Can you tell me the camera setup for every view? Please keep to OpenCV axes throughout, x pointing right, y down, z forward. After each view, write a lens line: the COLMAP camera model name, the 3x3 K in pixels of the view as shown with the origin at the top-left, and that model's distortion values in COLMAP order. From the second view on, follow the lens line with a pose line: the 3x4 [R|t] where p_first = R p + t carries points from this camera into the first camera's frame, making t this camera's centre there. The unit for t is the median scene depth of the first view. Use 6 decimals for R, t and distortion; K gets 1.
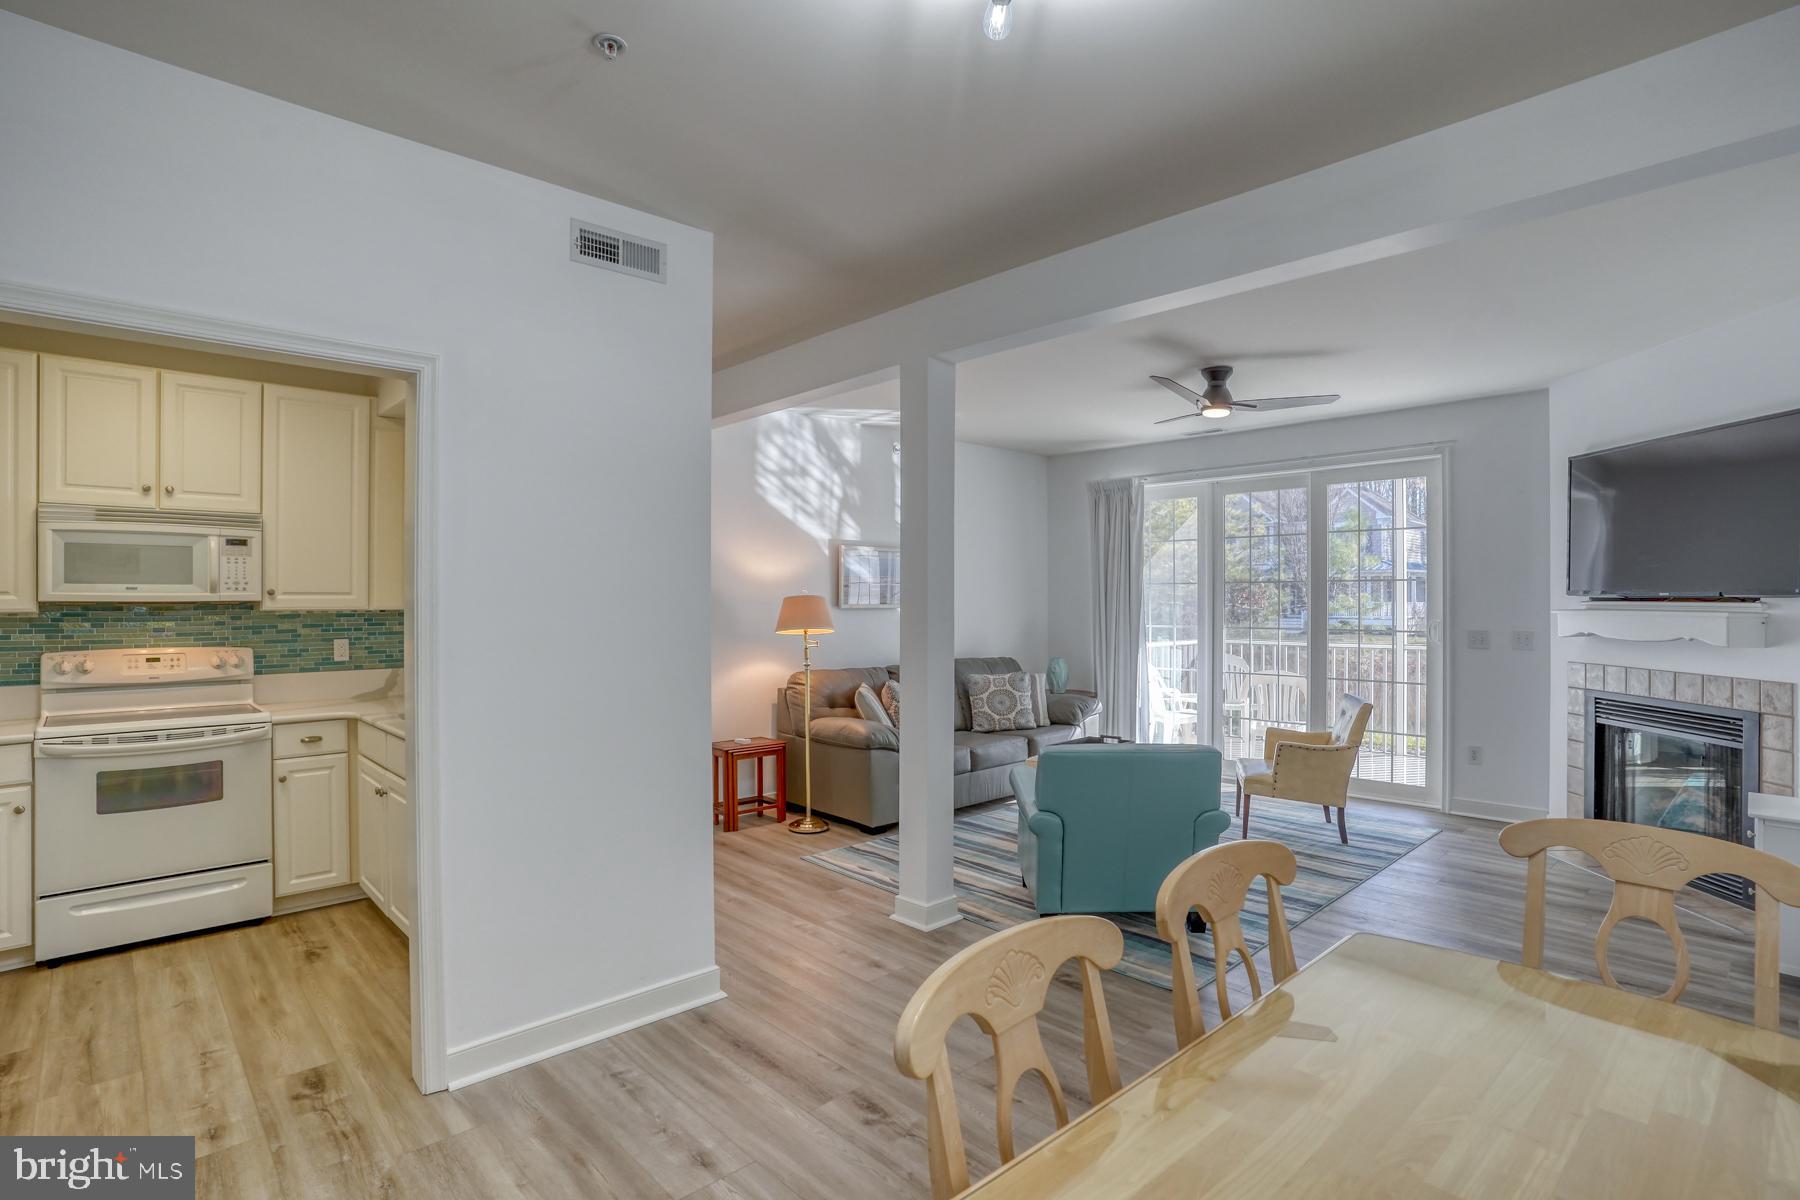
lens RADIAL K [[908.3, 0, 933.3], [0, 908.3, 600.2], [0, 0, 1]] dist [-0.054270, 0.013810]
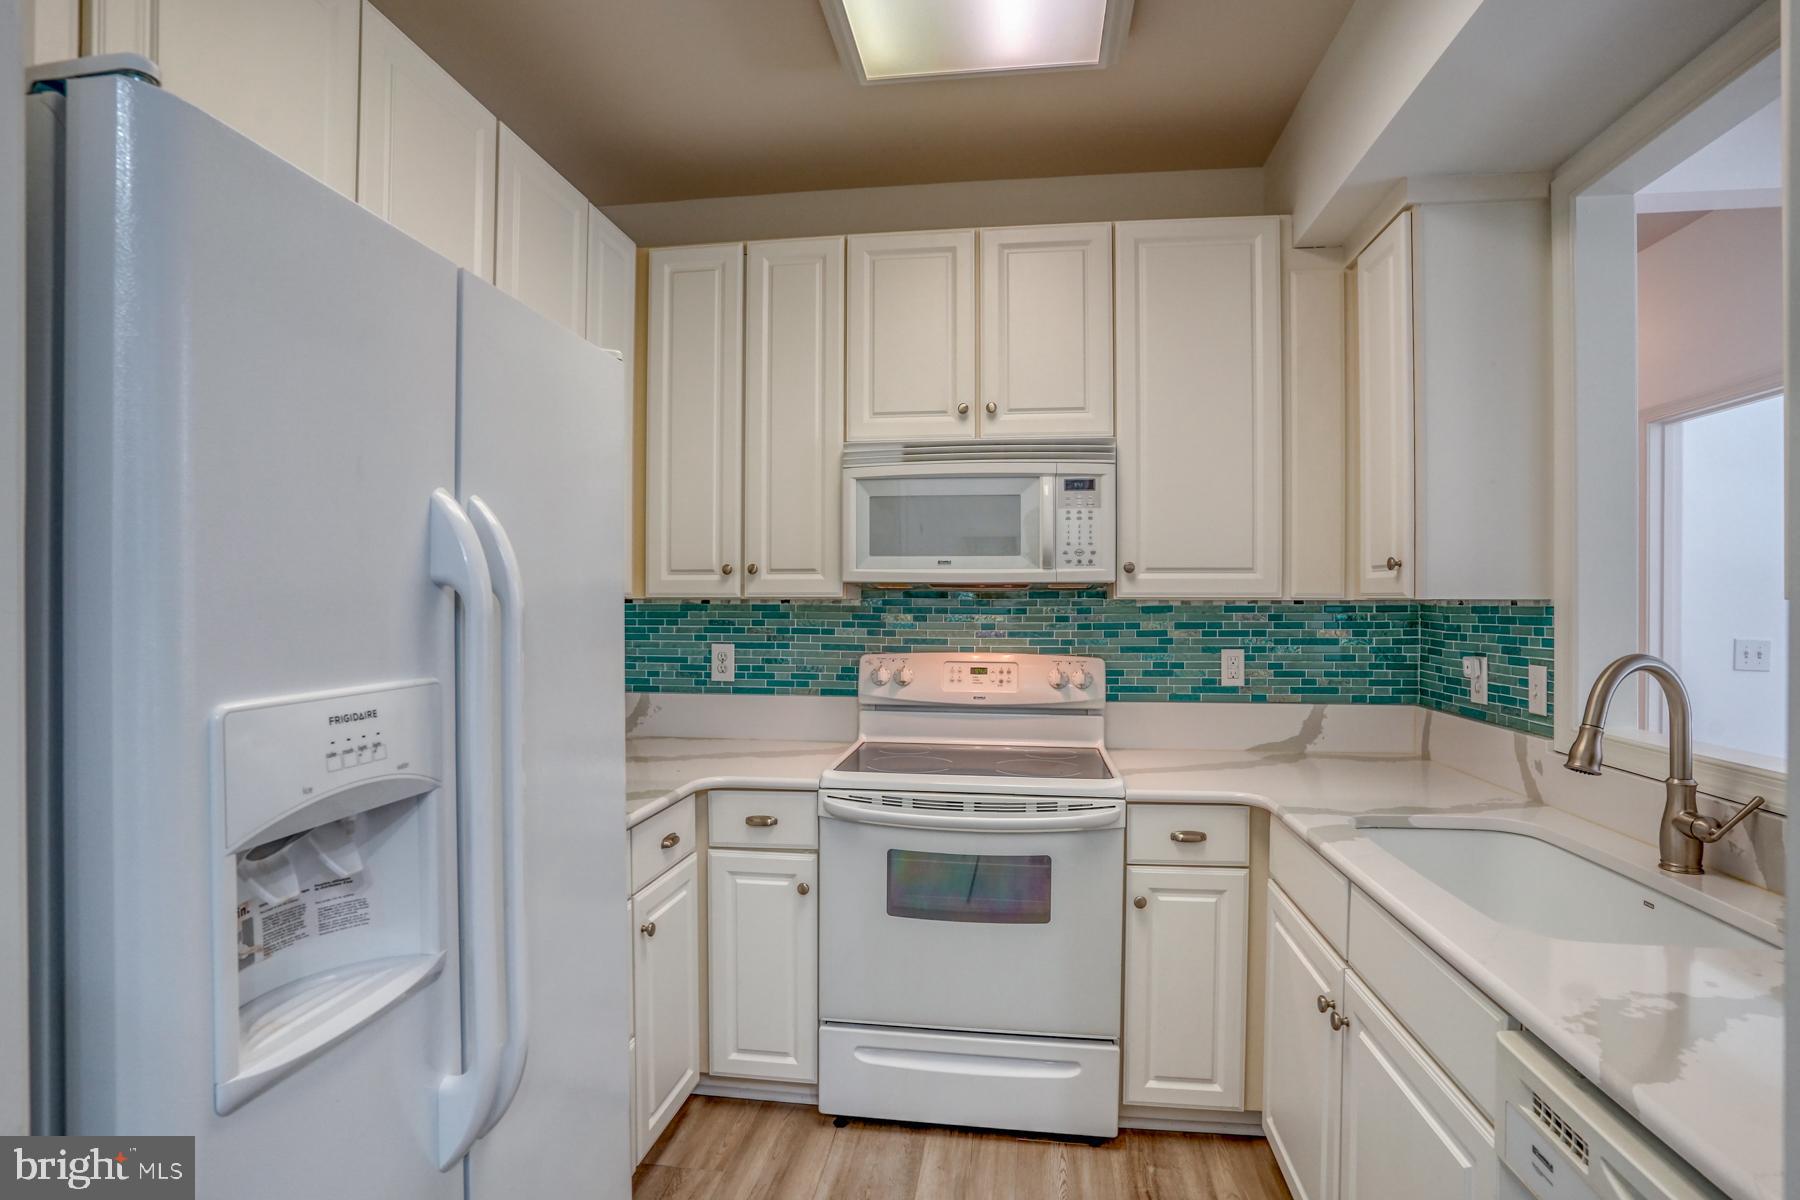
lens RADIAL K [[908.3, 0, 894.9], [0, 908.3, 598.3], [0, 0, 1]] dist [-0.054270, 0.013810]
pose [[0.614254, 0.003276, -0.789101, -0.381995], [-0.003450, 0.999993, 0.001466, 0.011458], [0.789101, 0.001822, 0.614261, 0.525223]]
